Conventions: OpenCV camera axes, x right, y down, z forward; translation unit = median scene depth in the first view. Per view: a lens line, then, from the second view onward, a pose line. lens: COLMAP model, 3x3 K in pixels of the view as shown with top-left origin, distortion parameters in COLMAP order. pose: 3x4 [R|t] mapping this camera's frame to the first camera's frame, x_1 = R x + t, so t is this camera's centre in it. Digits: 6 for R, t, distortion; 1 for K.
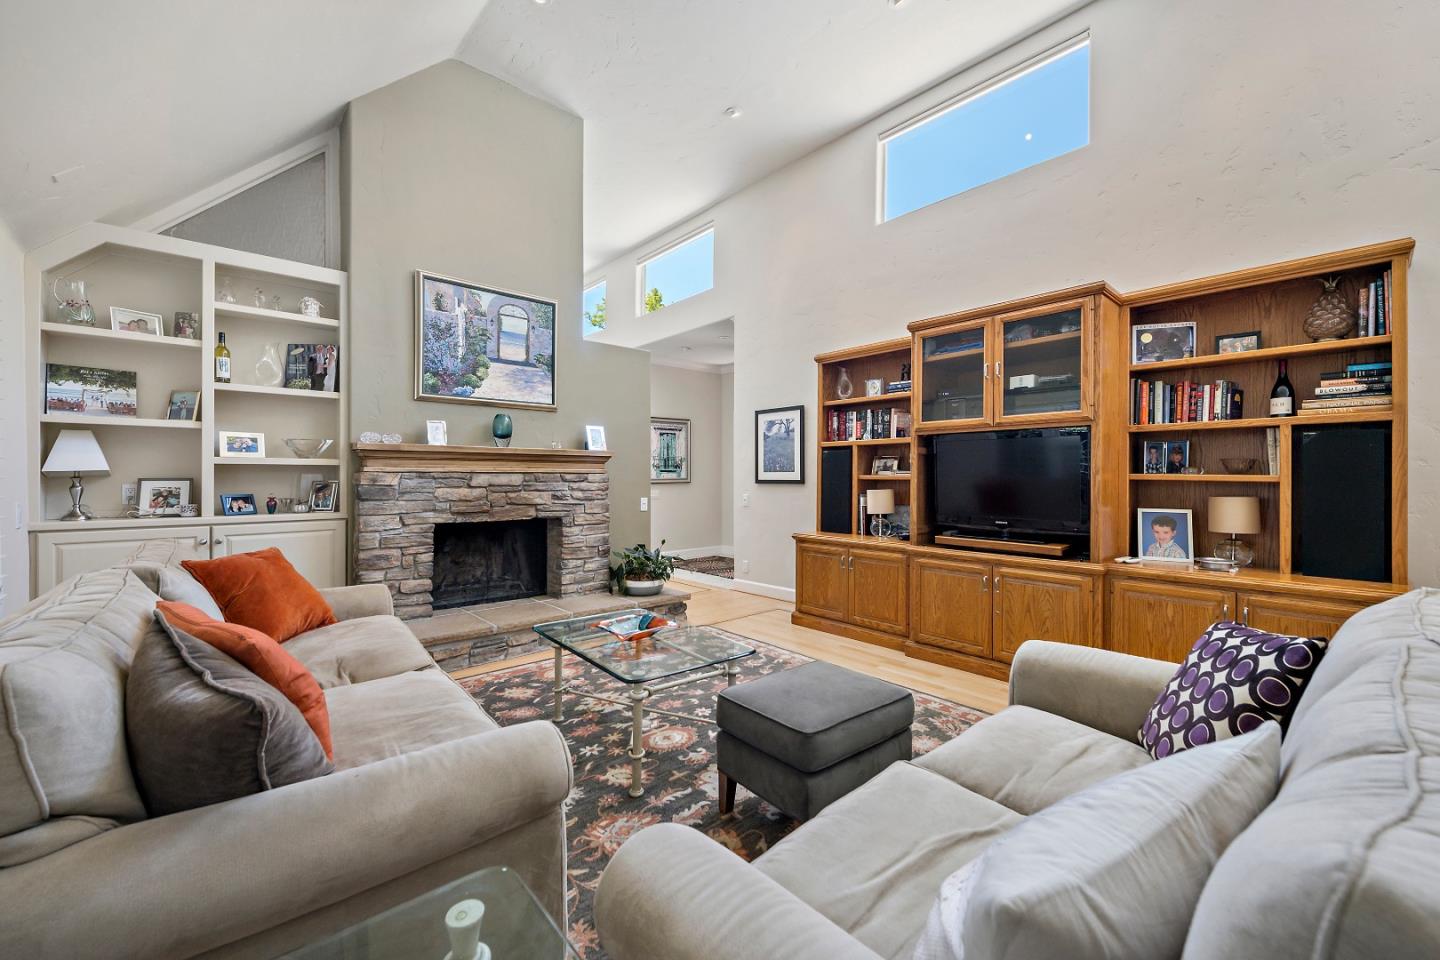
lens RADIAL K [[572.7, 0, 695.1], [0, 572.7, 481.6], [0, 0, 1]] dist [0.003300, -0.004282]
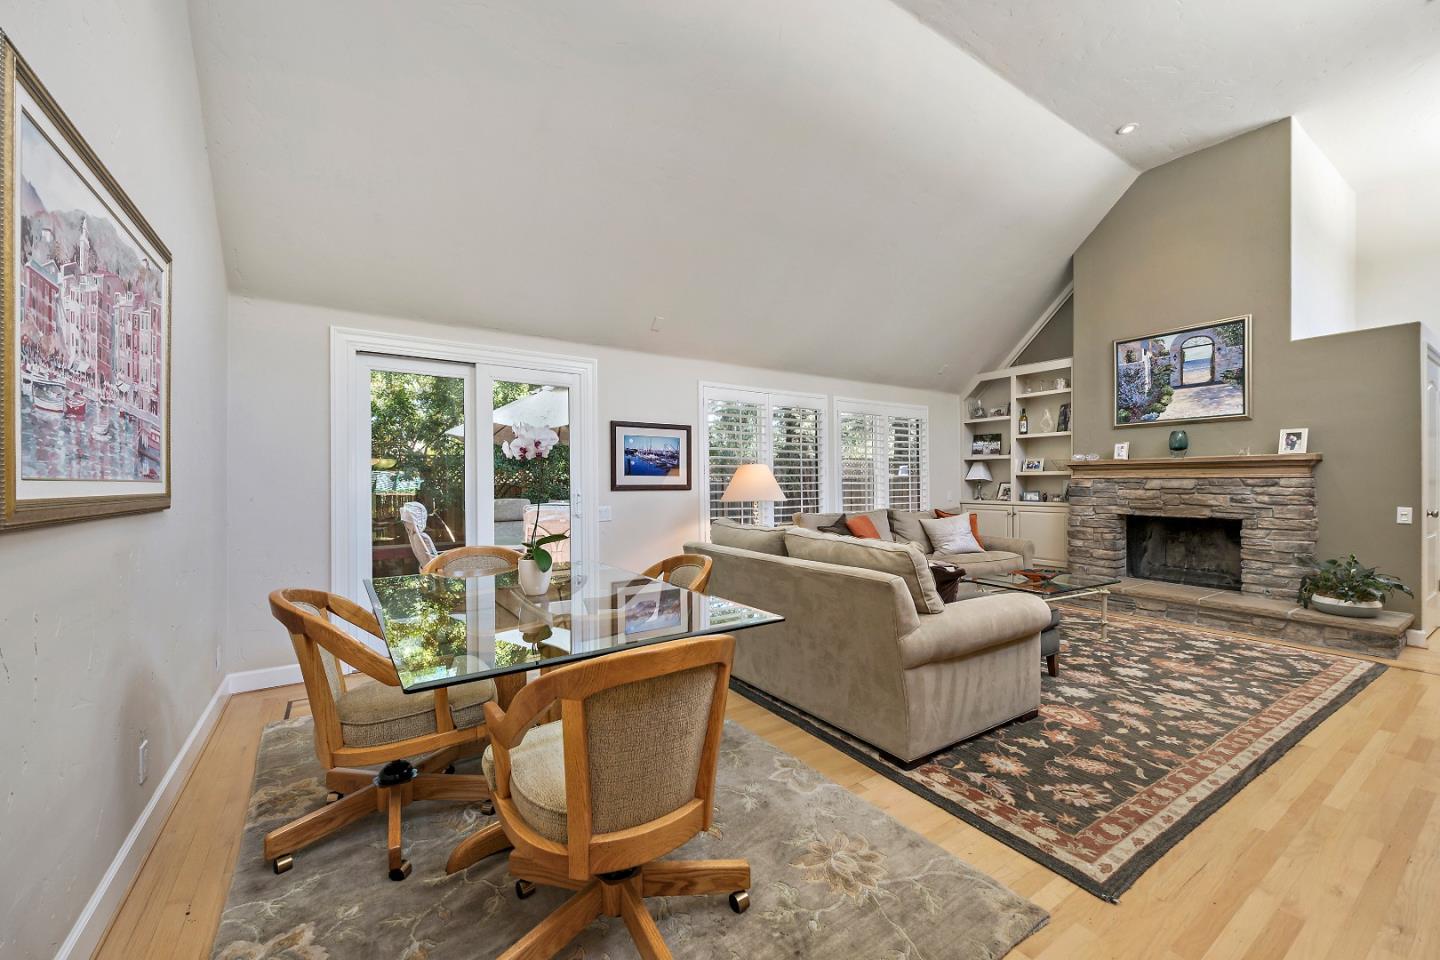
lens RADIAL K [[572.7, 0, 729.4], [0, 572.7, 491.0], [0, 0, 1]] dist [0.003300, -0.004282]
pose [[-0.120975, 0.016973, -0.992510, 1.072892], [-0.003358, 0.999841, 0.017507, -0.007048], [0.992650, 0.005450, -0.120899, 0.202546]]
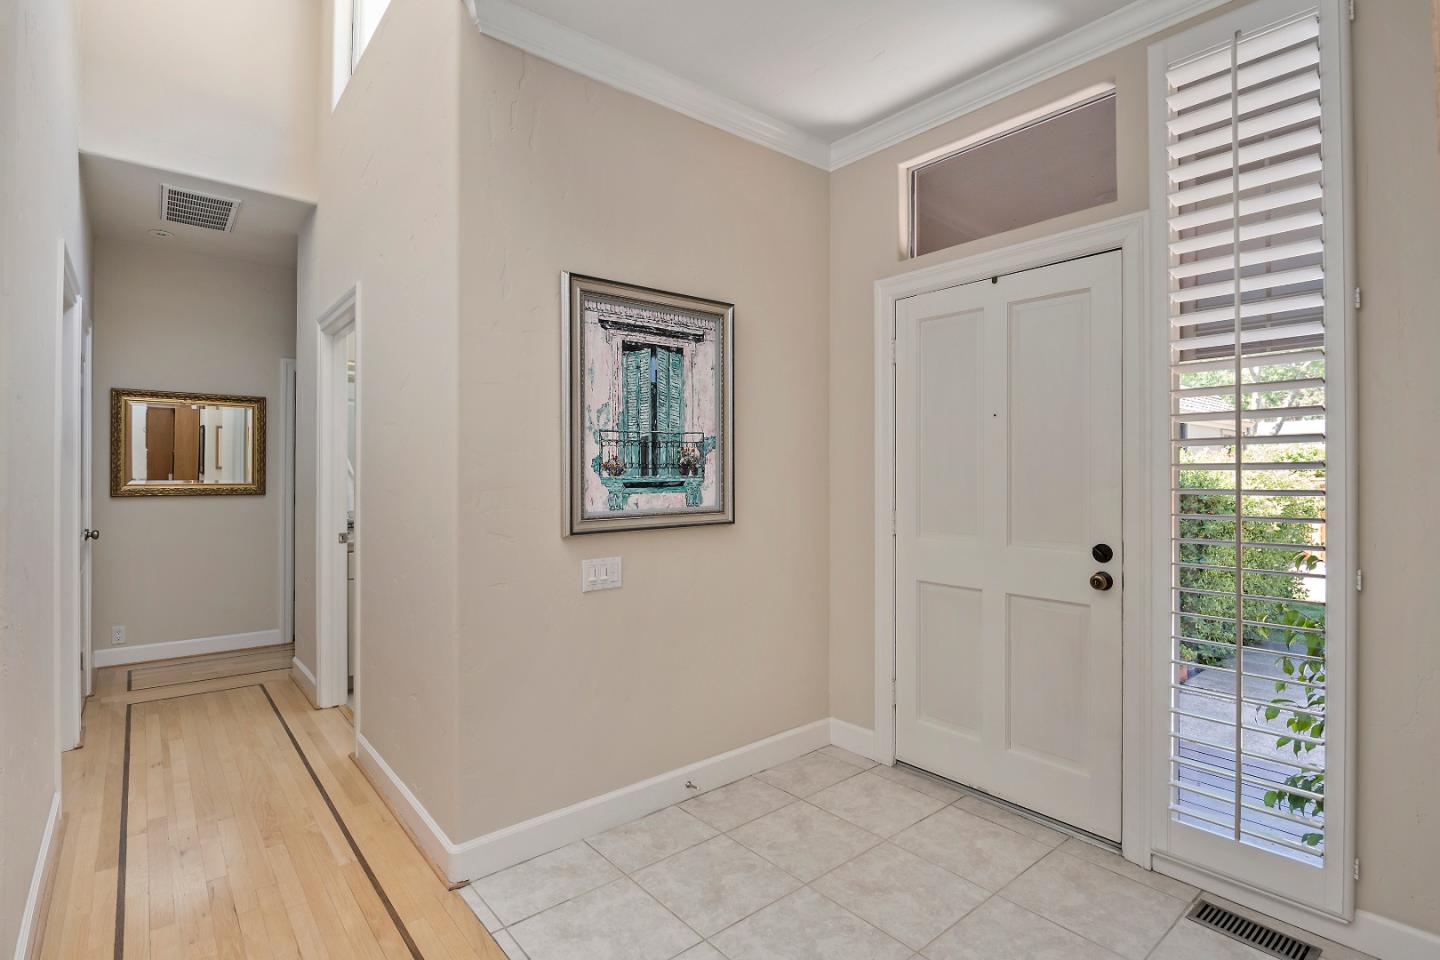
lens RADIAL K [[685.5, 0, 706.8], [0, 685.5, 466.7], [0, 0, 1]] dist [-0.013645, -0.001018]
pose [[0.999885, 0.006910, -0.013495, -0.035875], [-0.007165, 0.999795, -0.018955, -0.042485], [0.013361, 0.019049, 0.999729, 1.378039]]
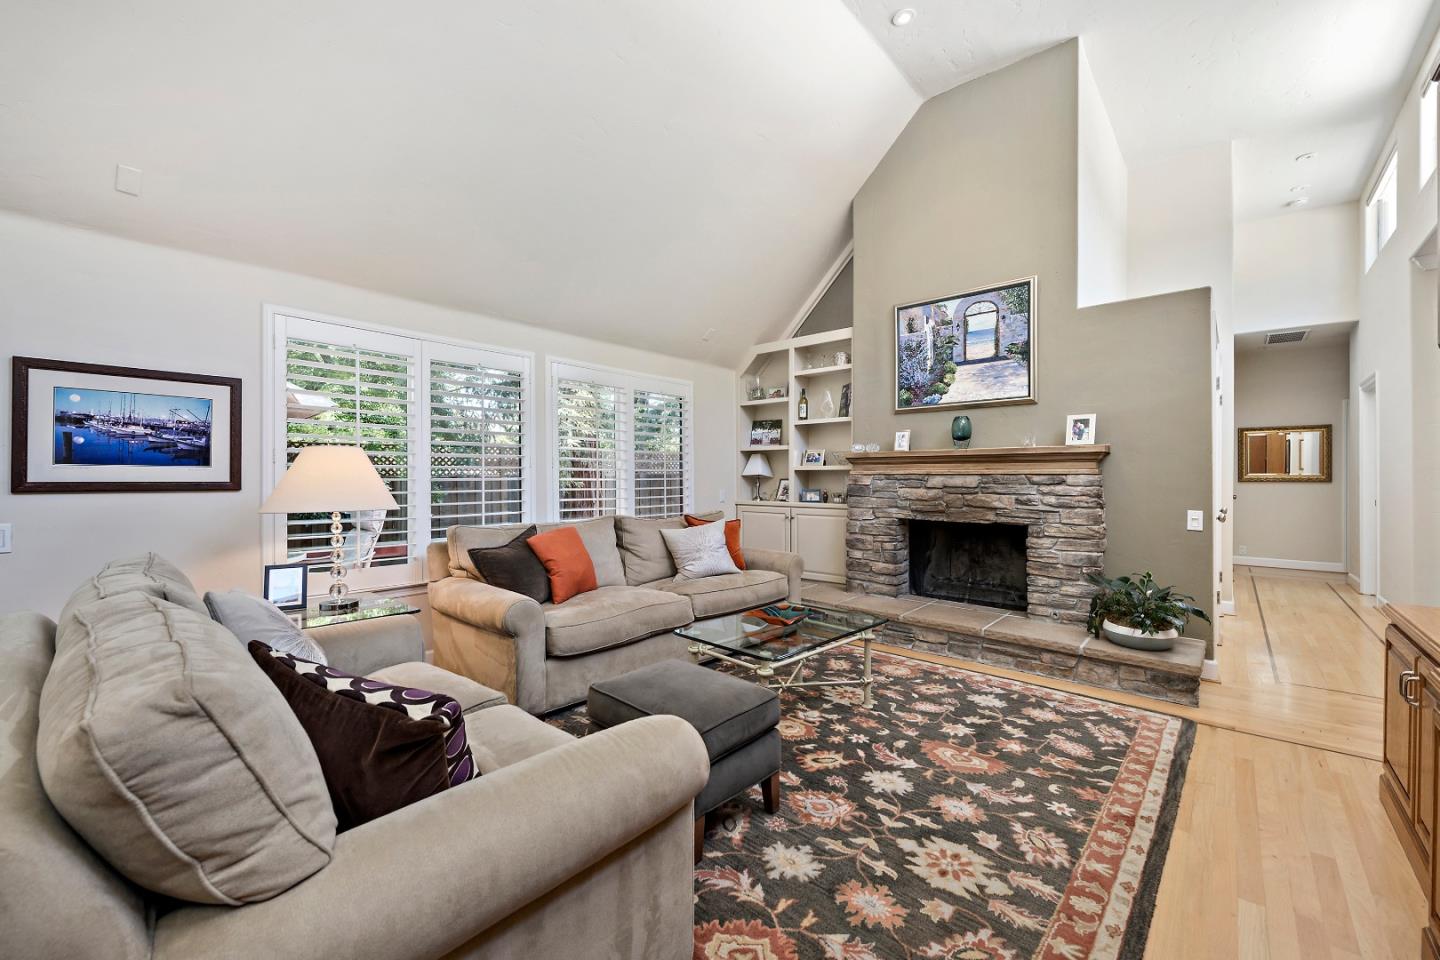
lens RADIAL K [[572.7, 0, 733.5], [0, 572.7, 484.0], [0, 0, 1]] dist [0.003300, -0.004282]
pose [[0.149882, 0.013276, -0.988615, 0.638939], [-0.007441, 0.999897, 0.012299, -0.008916], [0.988676, 0.005512, 0.149966, 0.483179]]
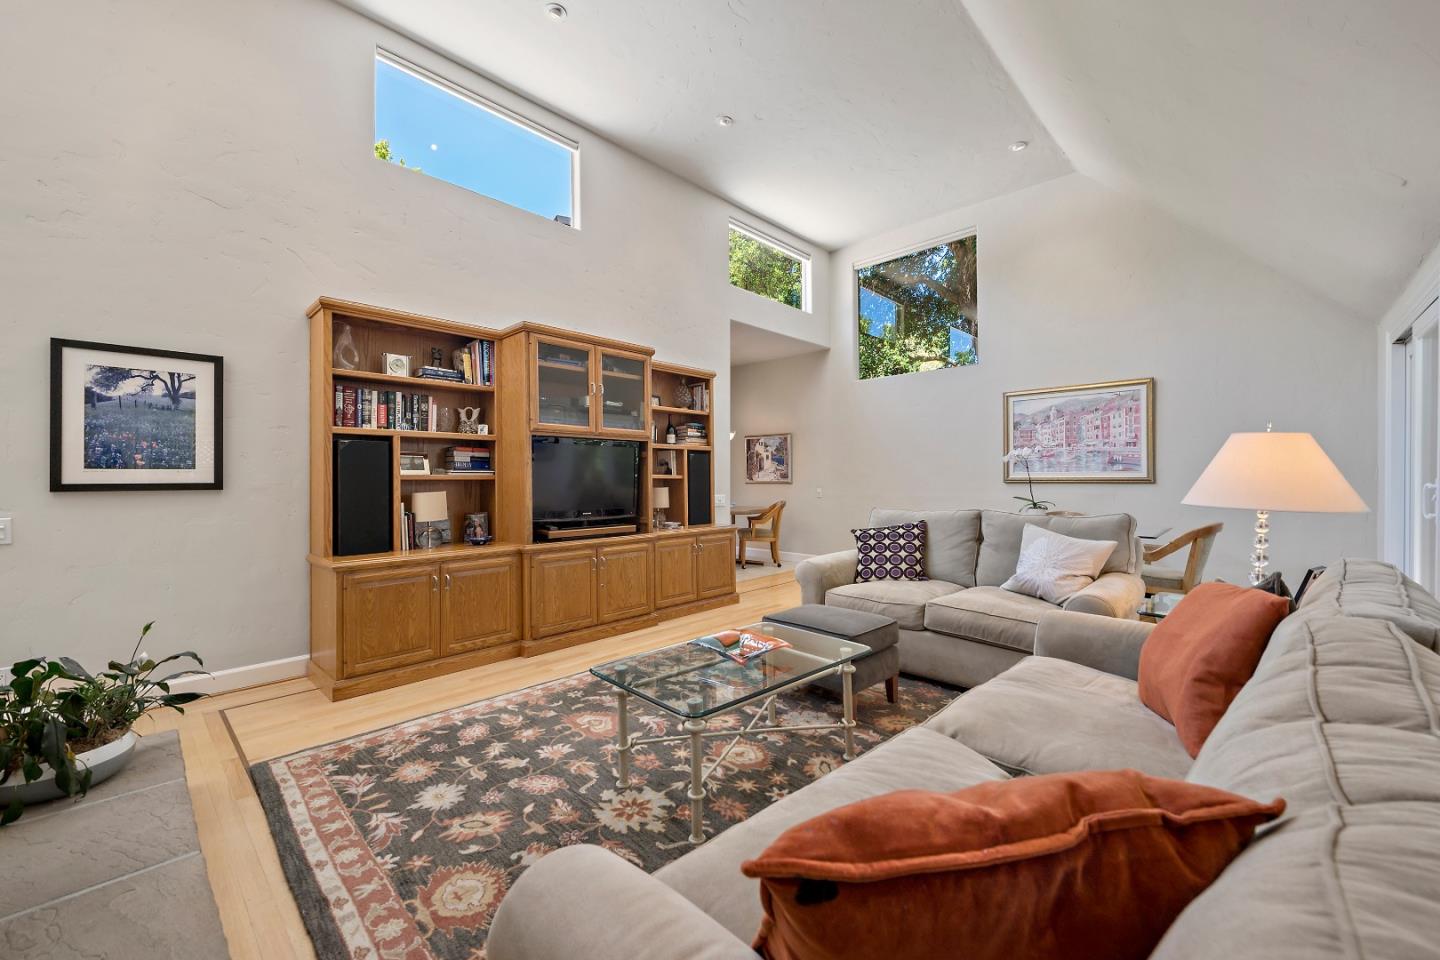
lens RADIAL K [[572.7, 0, 753.8], [0, 572.7, 474.2], [0, 0, 1]] dist [0.003300, -0.004282]
pose [[-0.132387, 0.006273, 0.991178, -0.640188], [0.012326, 0.999913, -0.004682, -0.002618], [-0.991121, 0.011597, -0.132453, 0.717048]]
